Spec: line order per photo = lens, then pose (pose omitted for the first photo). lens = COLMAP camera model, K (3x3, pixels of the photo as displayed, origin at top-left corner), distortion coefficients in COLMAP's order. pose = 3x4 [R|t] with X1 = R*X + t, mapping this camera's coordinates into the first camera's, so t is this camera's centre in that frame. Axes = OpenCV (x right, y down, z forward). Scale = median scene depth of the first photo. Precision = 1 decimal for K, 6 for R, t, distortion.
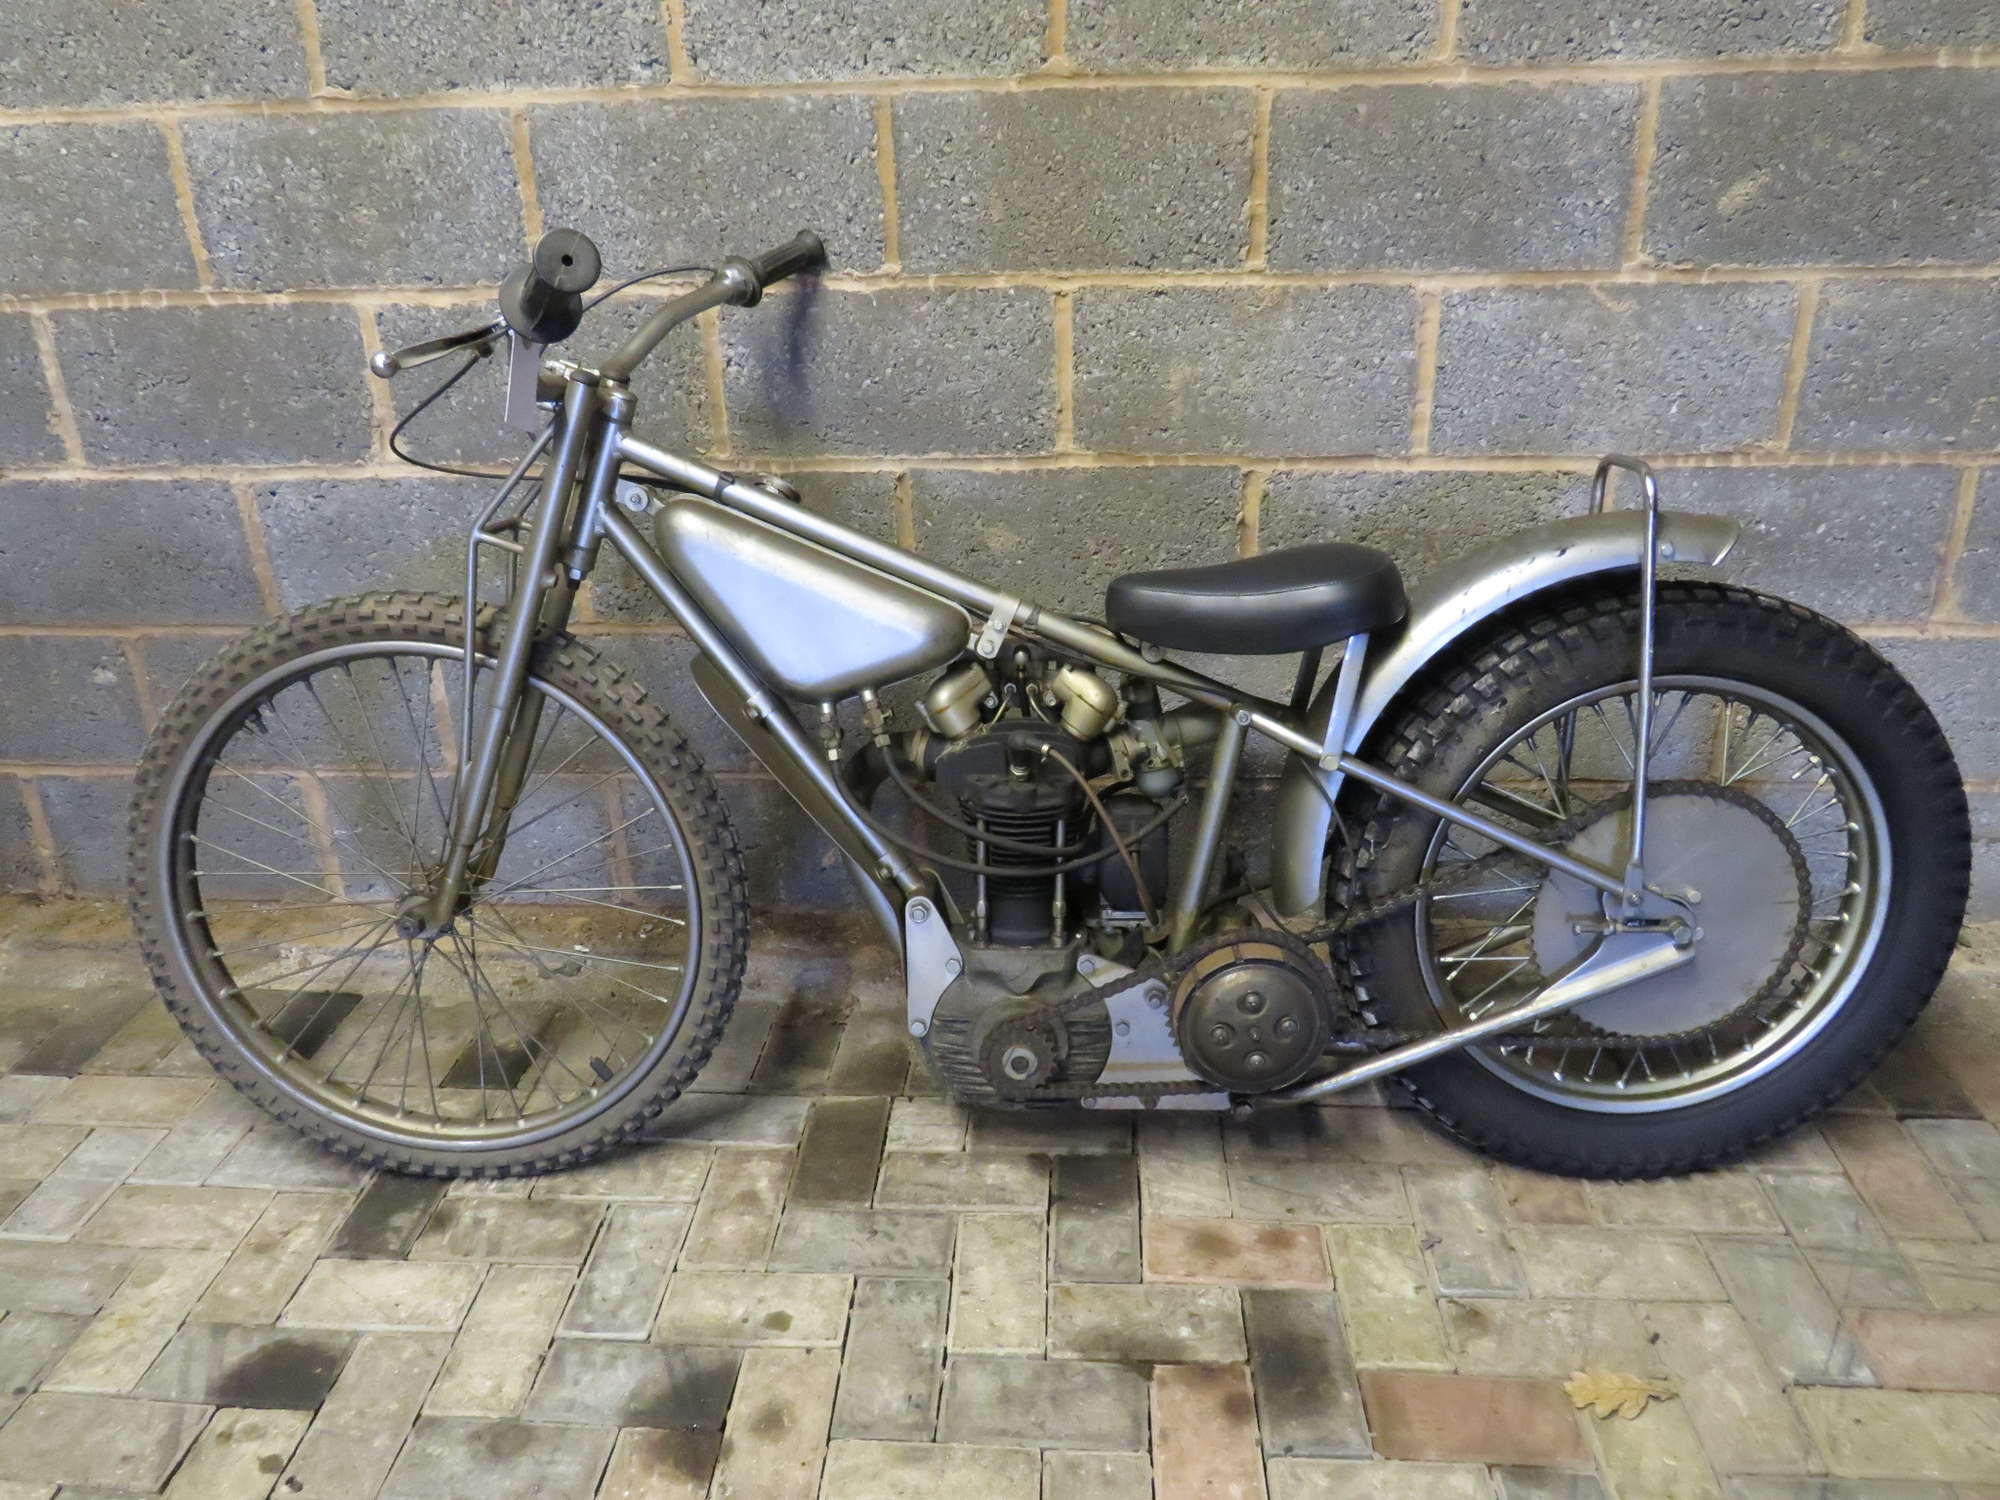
lens RADIAL K [[1407.6, 0, 1005.8], [0, 1407.6, 744.3], [0, 0, 1]] dist [-0.029129, 0.006490]
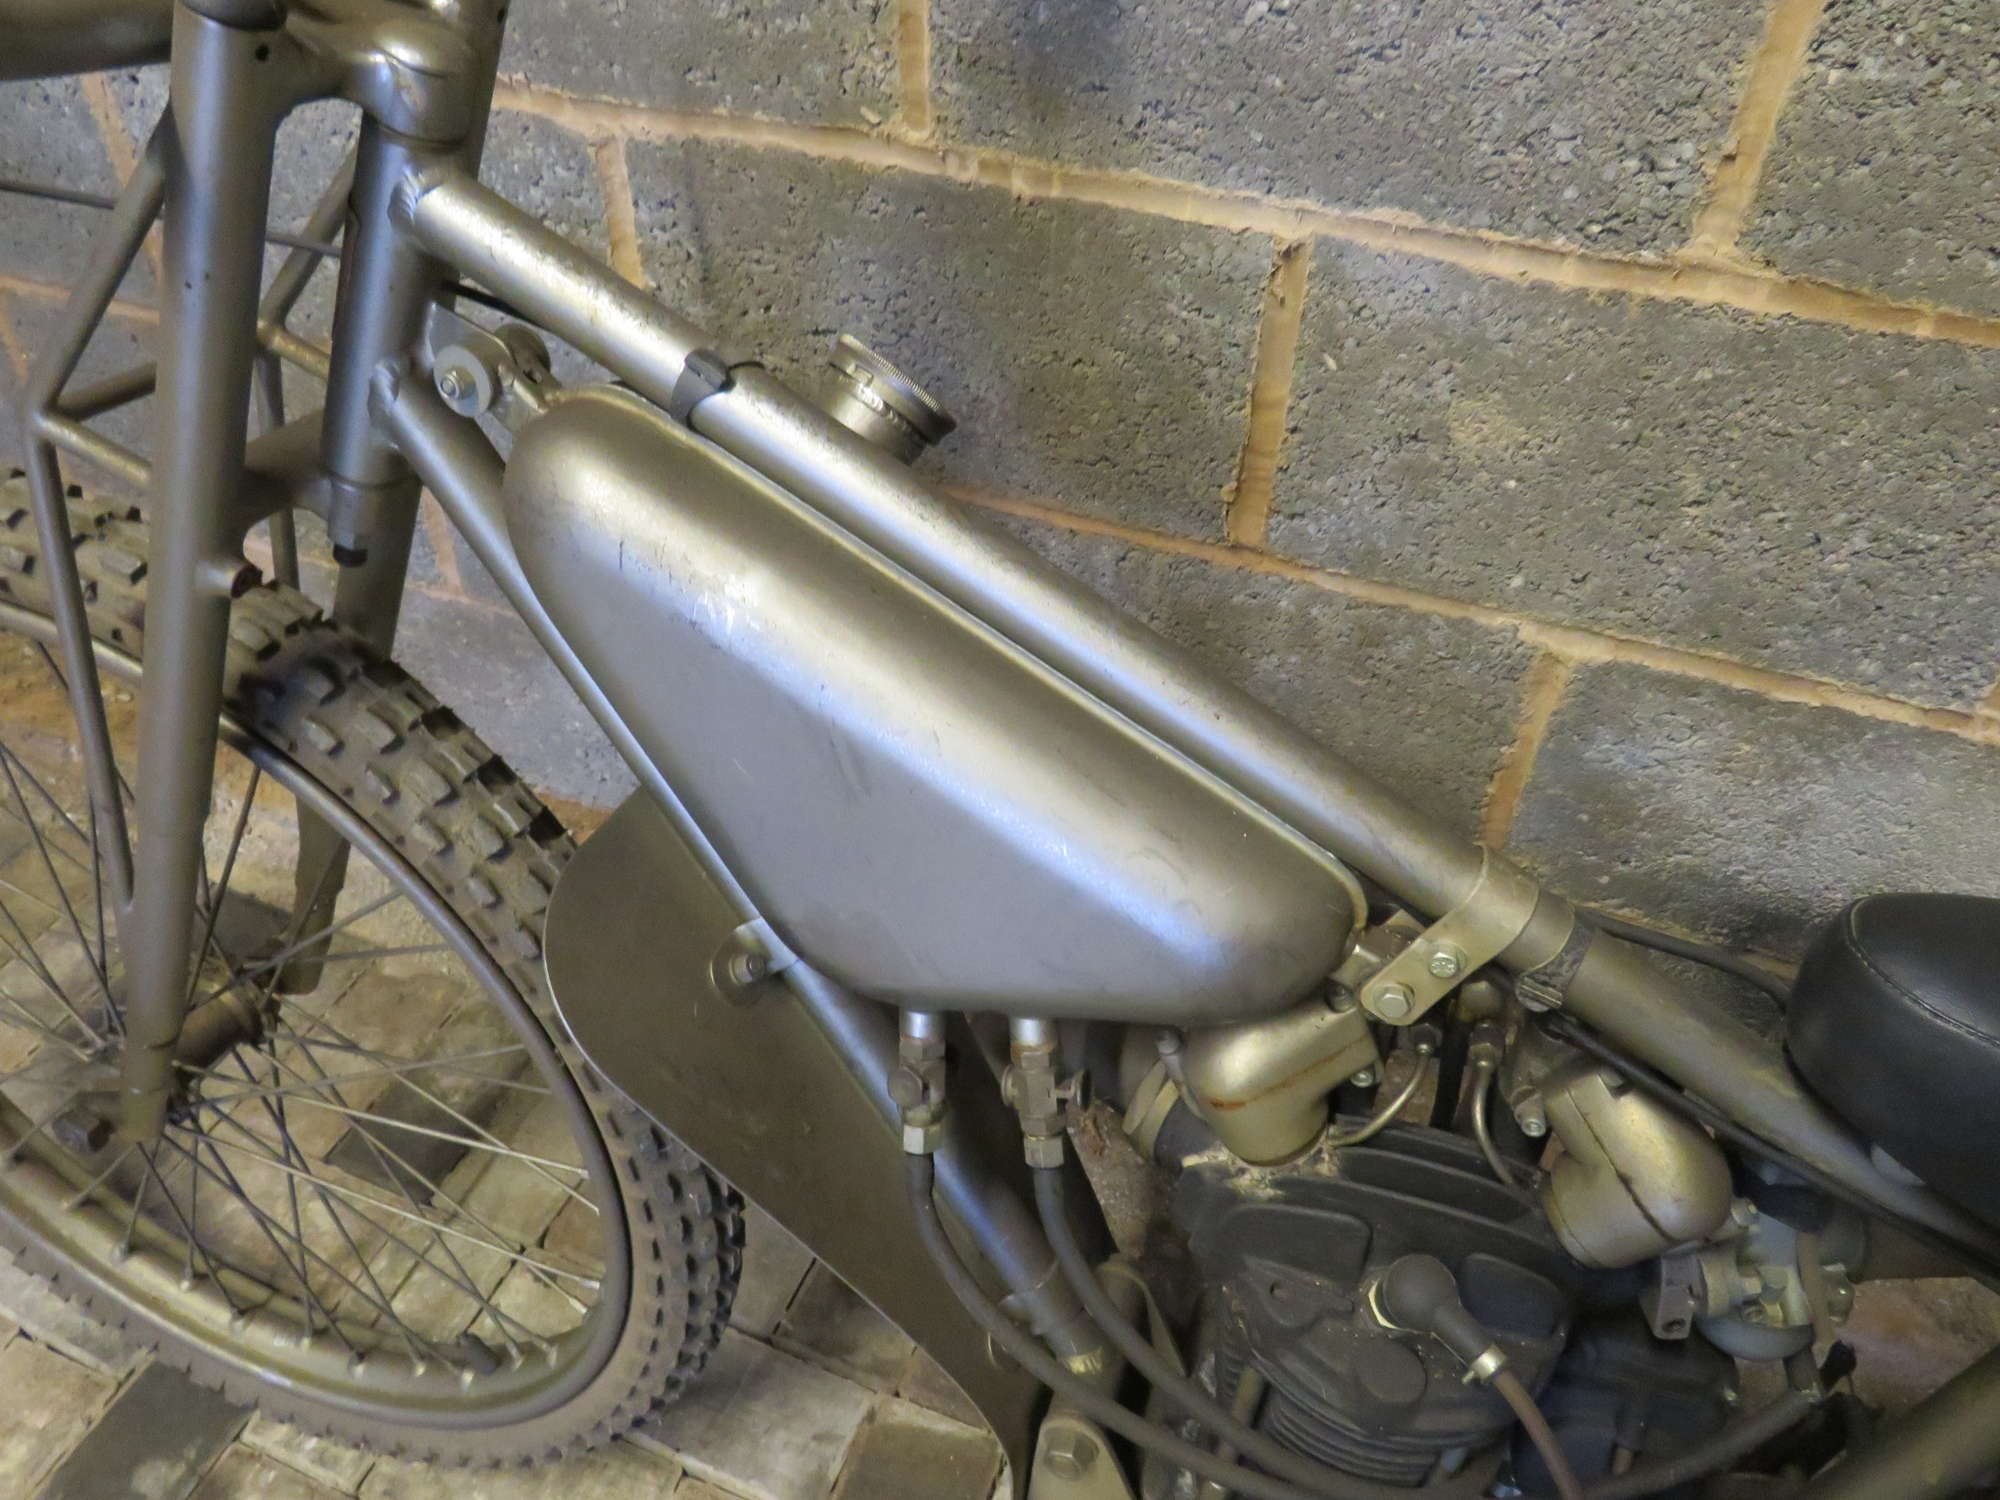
lens RADIAL K [[1407.6, 0, 998.3], [0, 1407.6, 749.6], [0, 0, 1]] dist [-0.029129, 0.006490]
pose [[0.952111, 0.236242, -0.194099, -0.047061], [-0.166716, 0.933276, 0.318122, -0.197242], [0.256302, -0.270528, 0.927968, 0.621842]]
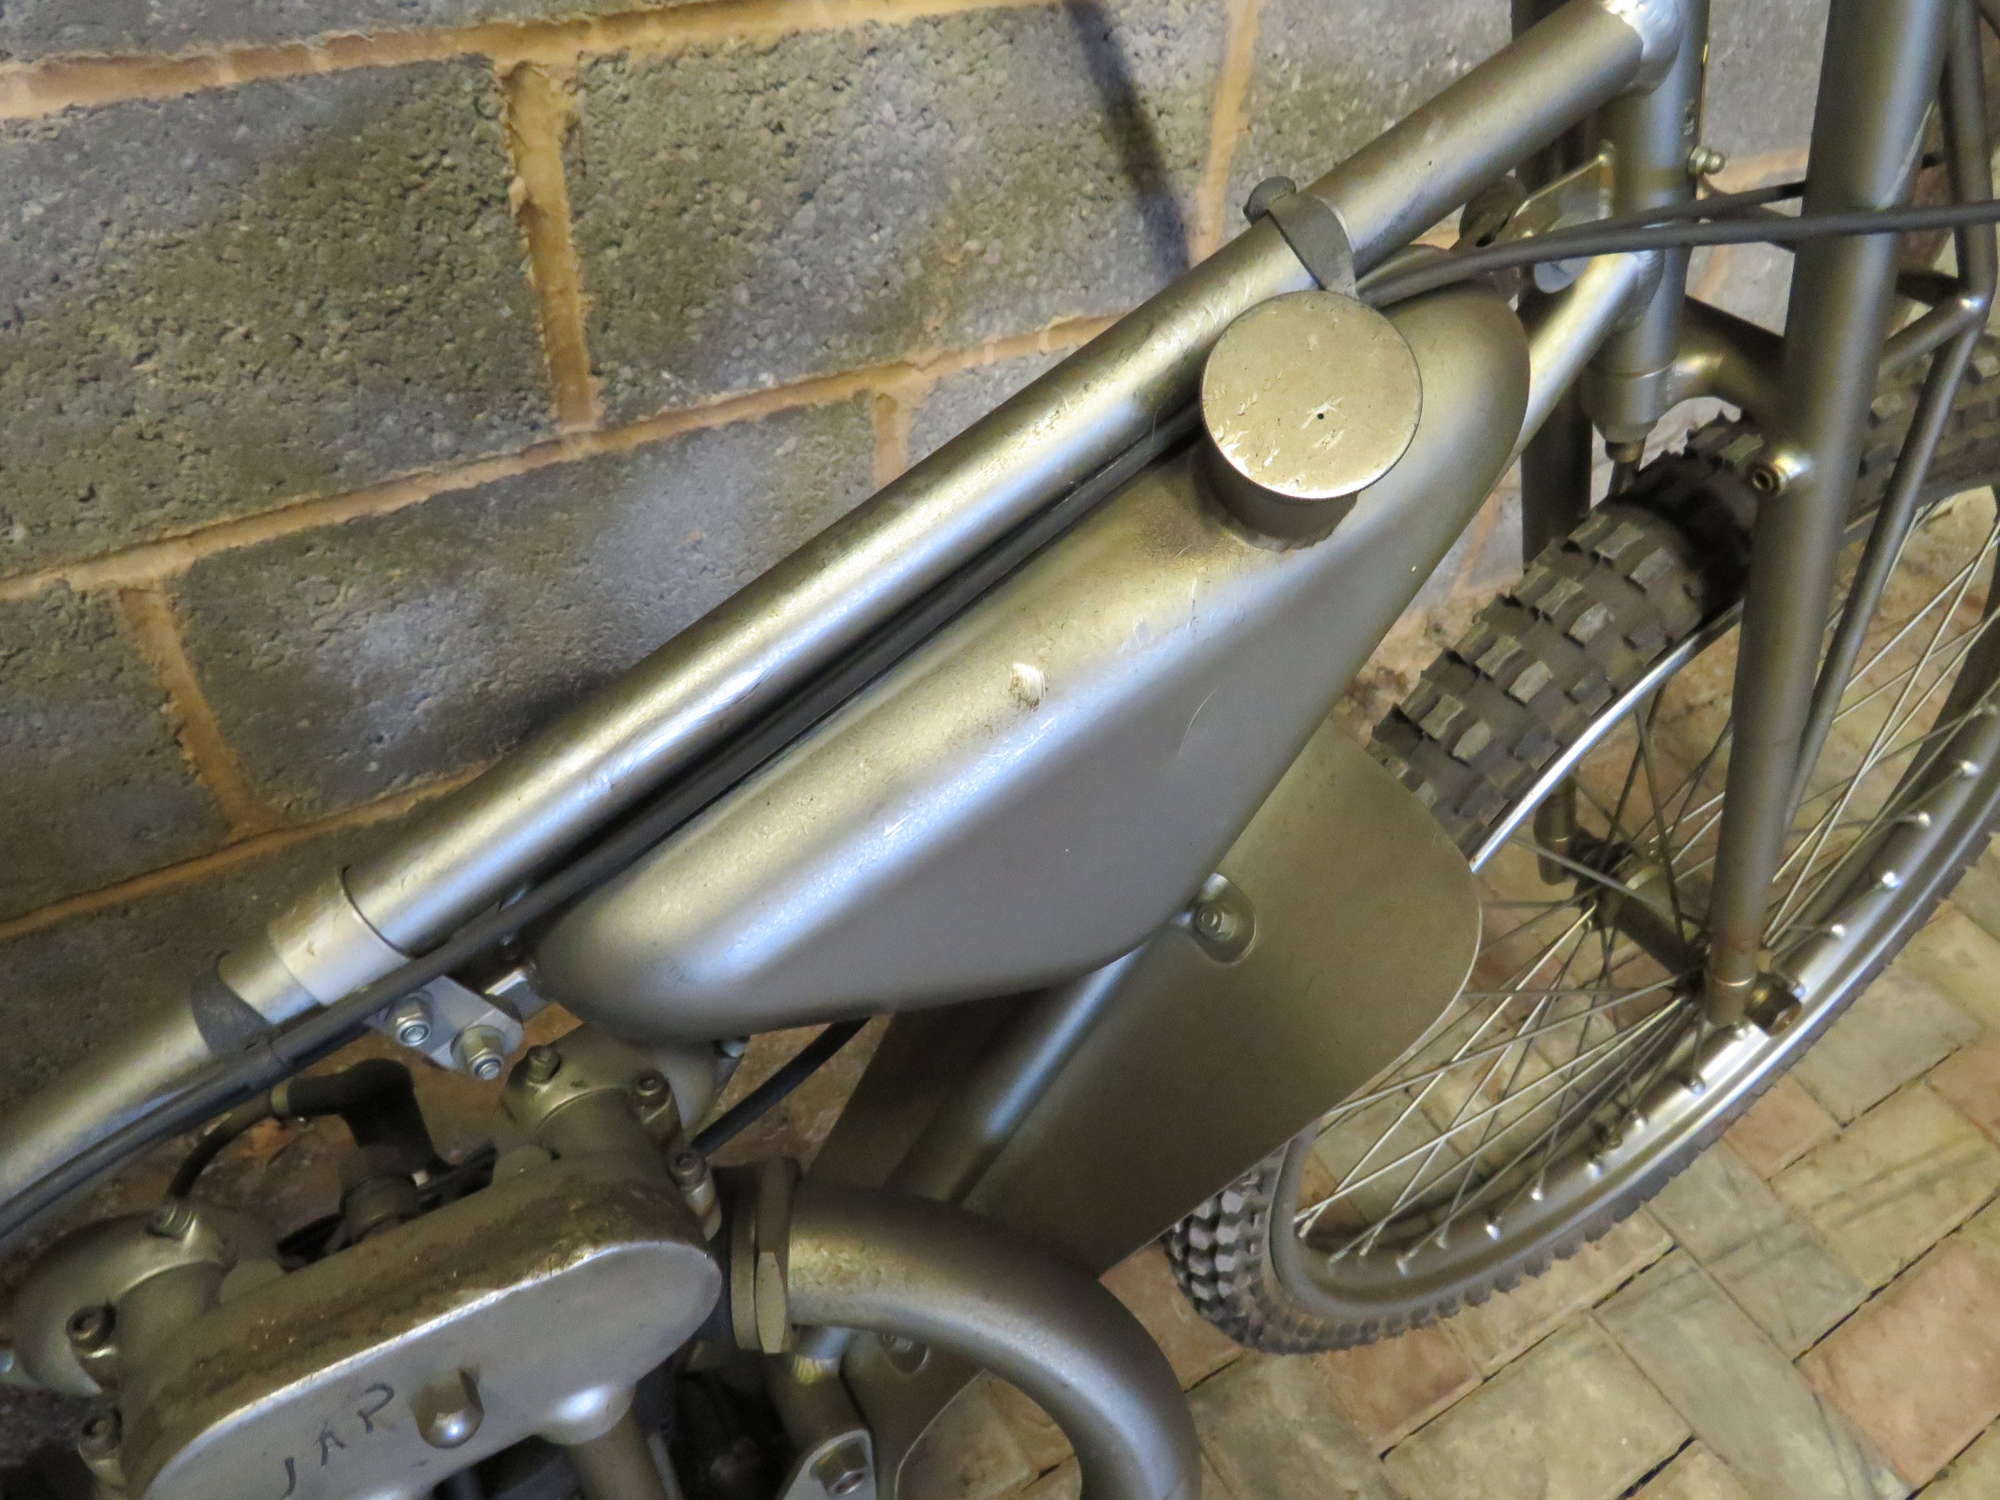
lens RADIAL K [[1407.6, 0, 995.7], [0, 1407.6, 744.0], [0, 0, 1]] dist [-0.029129, 0.006490]
pose [[0.817513, -0.343800, 0.462032, 0.051932], [0.143401, 0.898515, 0.414859, -0.193575], [-0.557771, -0.272897, 0.783849, 0.681914]]
